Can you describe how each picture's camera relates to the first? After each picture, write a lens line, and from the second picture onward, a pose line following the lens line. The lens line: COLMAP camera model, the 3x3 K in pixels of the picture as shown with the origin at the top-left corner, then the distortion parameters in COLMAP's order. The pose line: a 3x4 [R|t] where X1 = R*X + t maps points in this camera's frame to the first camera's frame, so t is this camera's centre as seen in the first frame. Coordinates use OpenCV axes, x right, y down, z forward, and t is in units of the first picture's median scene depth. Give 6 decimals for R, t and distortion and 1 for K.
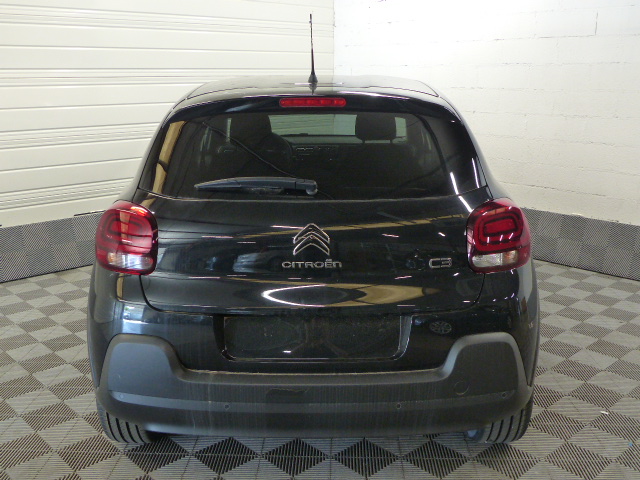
lens RADIAL K [[679.0, 0, 323.7], [0, 679.0, 235.5], [0, 0, 1]] dist [-0.005304, -0.005400]
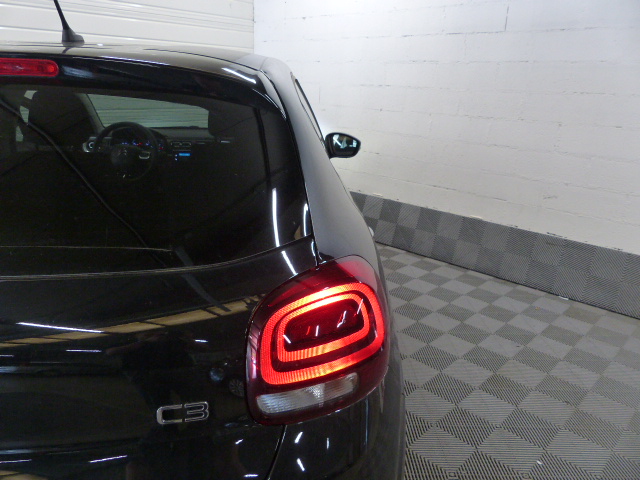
lens RADIAL K [[482.4, 0, 323.4], [0, 482.4, 238.7], [0, 0, 1]] dist [-0.026576, 0.003661]
pose [[0.998349, 0.022095, 0.053016, 0.121382], [-0.026091, 0.996774, 0.075905, -0.052058], [-0.051168, -0.077163, 0.995705, 0.332208]]
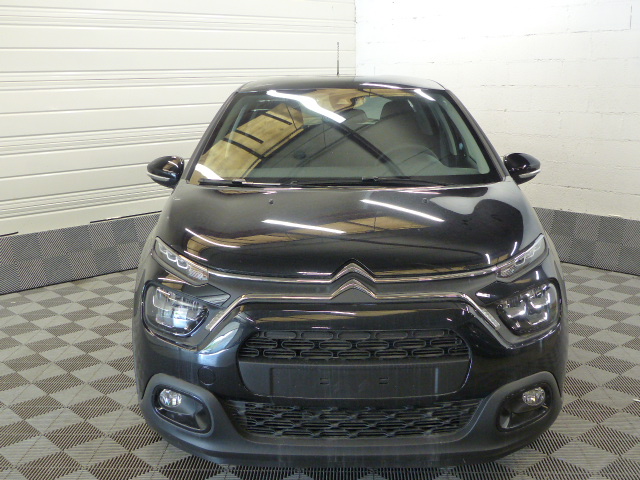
lens RADIAL K [[800.9, 0, 320.0], [0, 800.9, 240.0], [0, 0, 1]] dist [-0.001736, -0.010660]
pose [[0.999841, -0.010437, -0.014437, -0.028053], [0.010050, 0.999595, -0.026624, 0.031442], [0.014709, 0.026475, 0.999541, -0.141902]]
